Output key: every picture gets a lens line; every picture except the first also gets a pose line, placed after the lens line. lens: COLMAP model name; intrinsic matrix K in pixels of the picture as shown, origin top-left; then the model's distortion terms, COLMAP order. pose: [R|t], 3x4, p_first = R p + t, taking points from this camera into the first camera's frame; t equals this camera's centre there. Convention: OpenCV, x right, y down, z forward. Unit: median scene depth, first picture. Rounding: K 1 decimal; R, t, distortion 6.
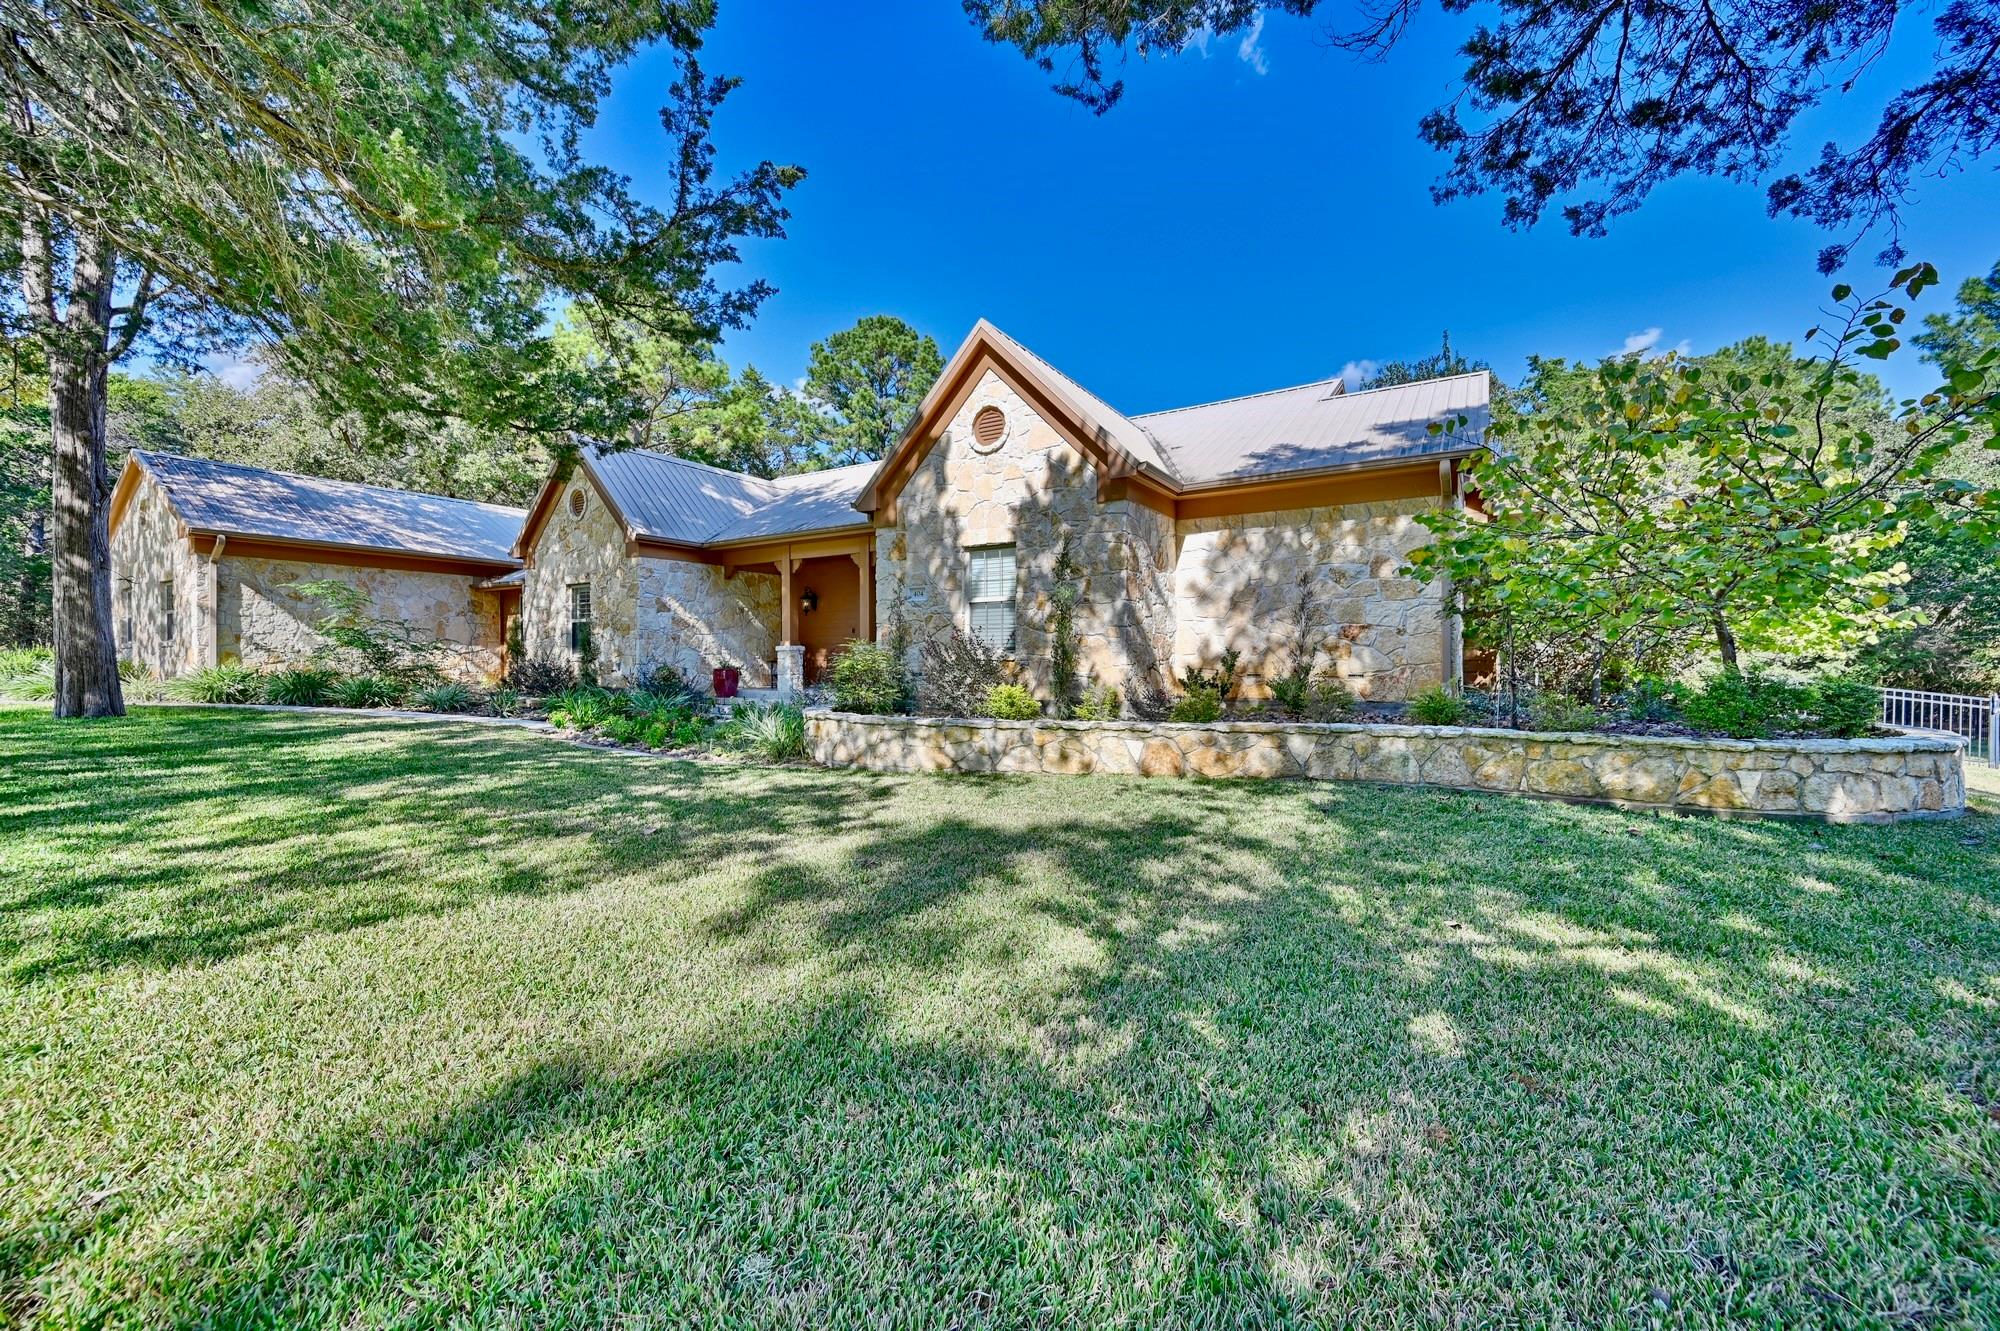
lens RADIAL K [[798.0, 0, 1001.3], [0, 798.0, 661.6], [0, 0, 1]] dist [0.001555, -0.000898]
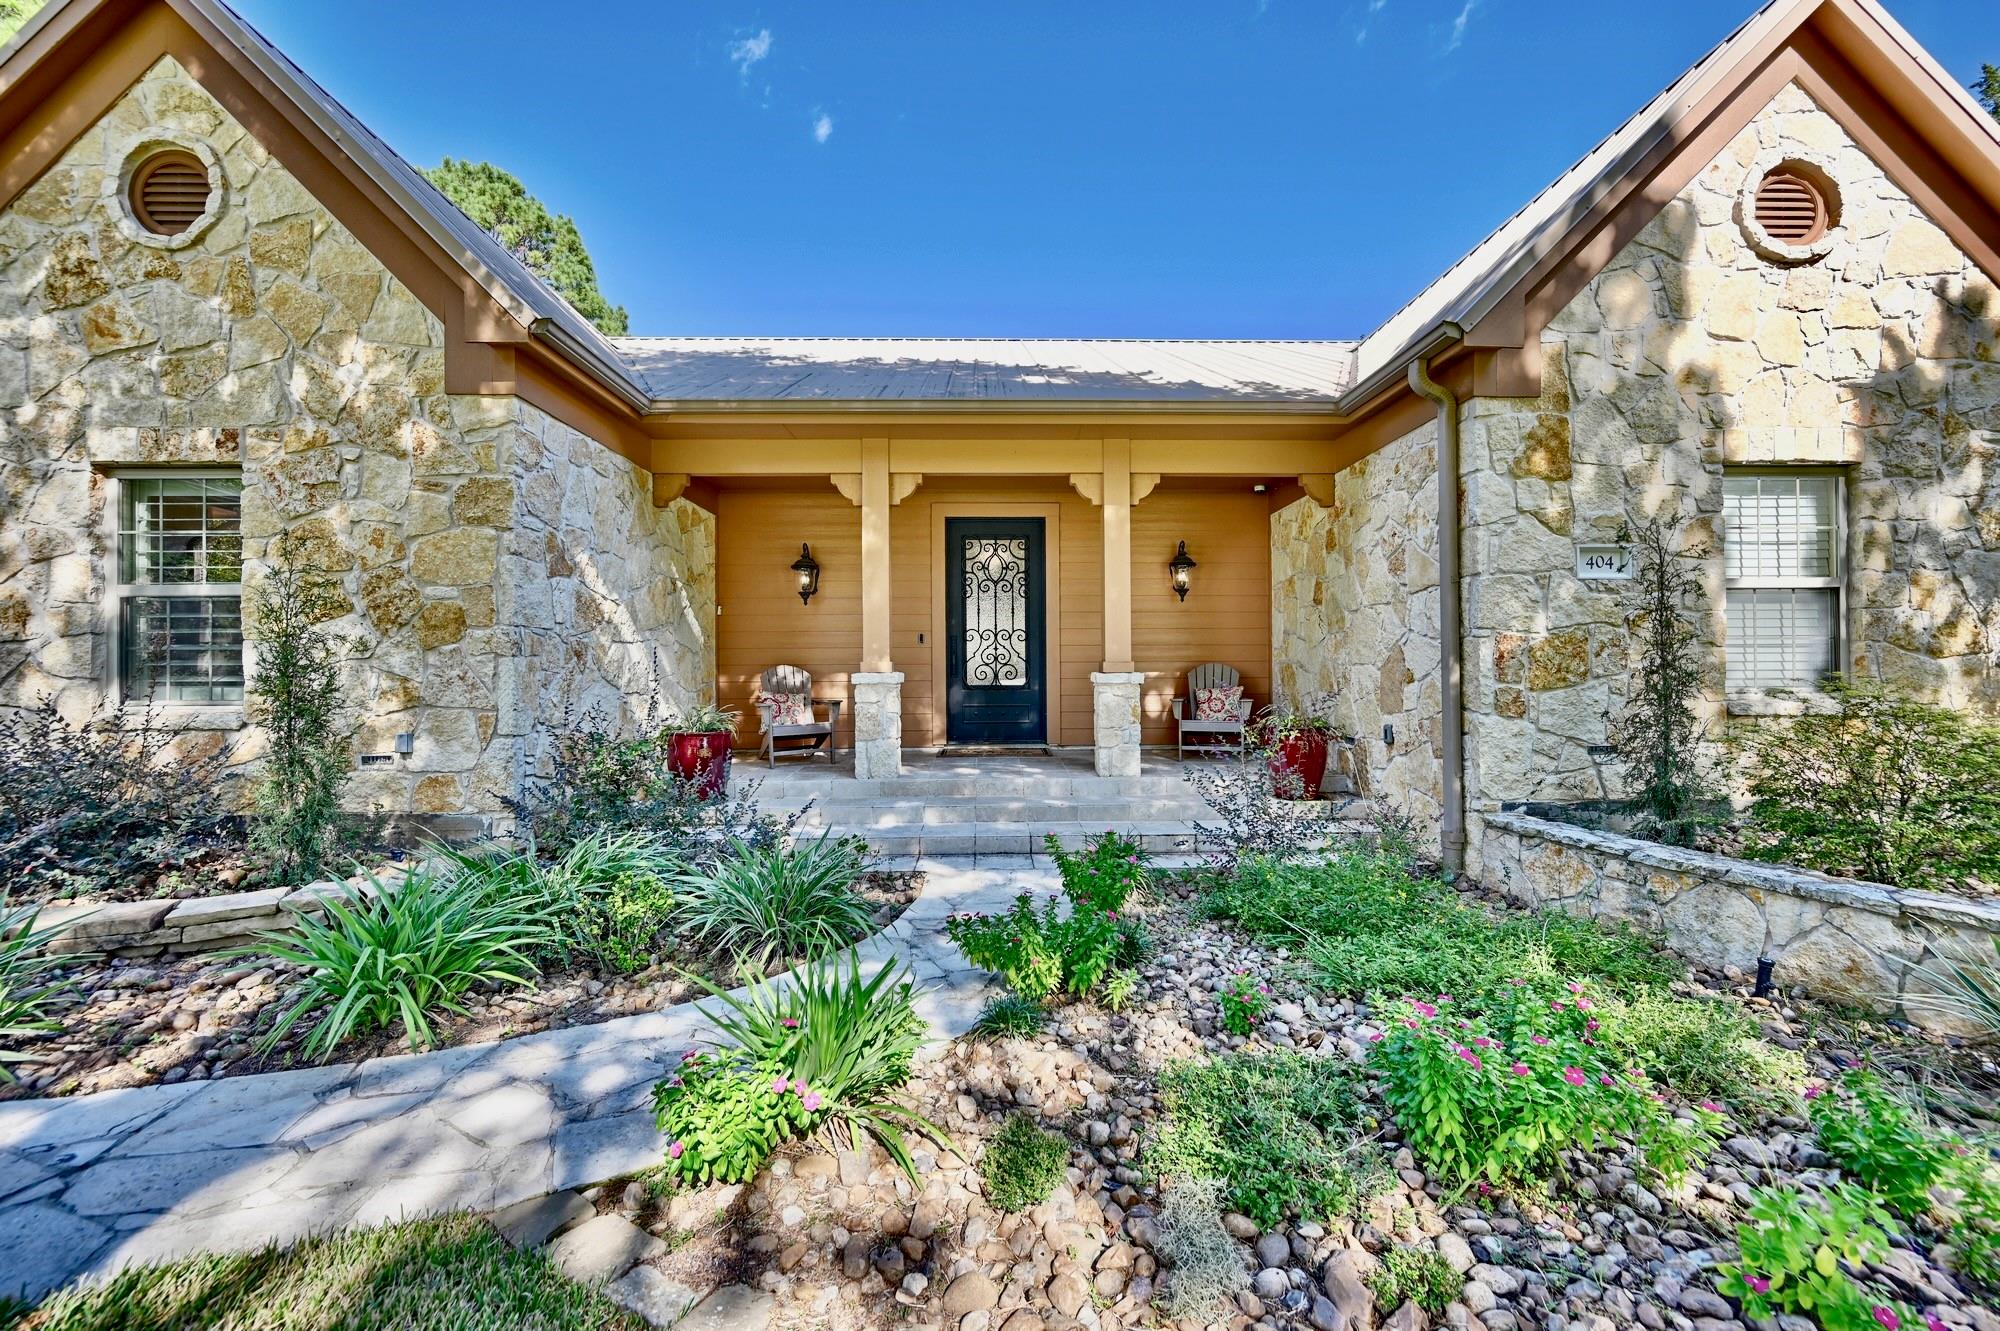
lens RADIAL K [[798.0, 0, 1007.3], [0, 798.0, 664.8], [0, 0, 1]] dist [0.001555, -0.000898]
pose [[0.837078, 0.004113, 0.547069, -0.618320], [0.005054, 0.999871, -0.015249, -0.023714], [-0.547061, 0.015530, 0.836949, 0.837835]]
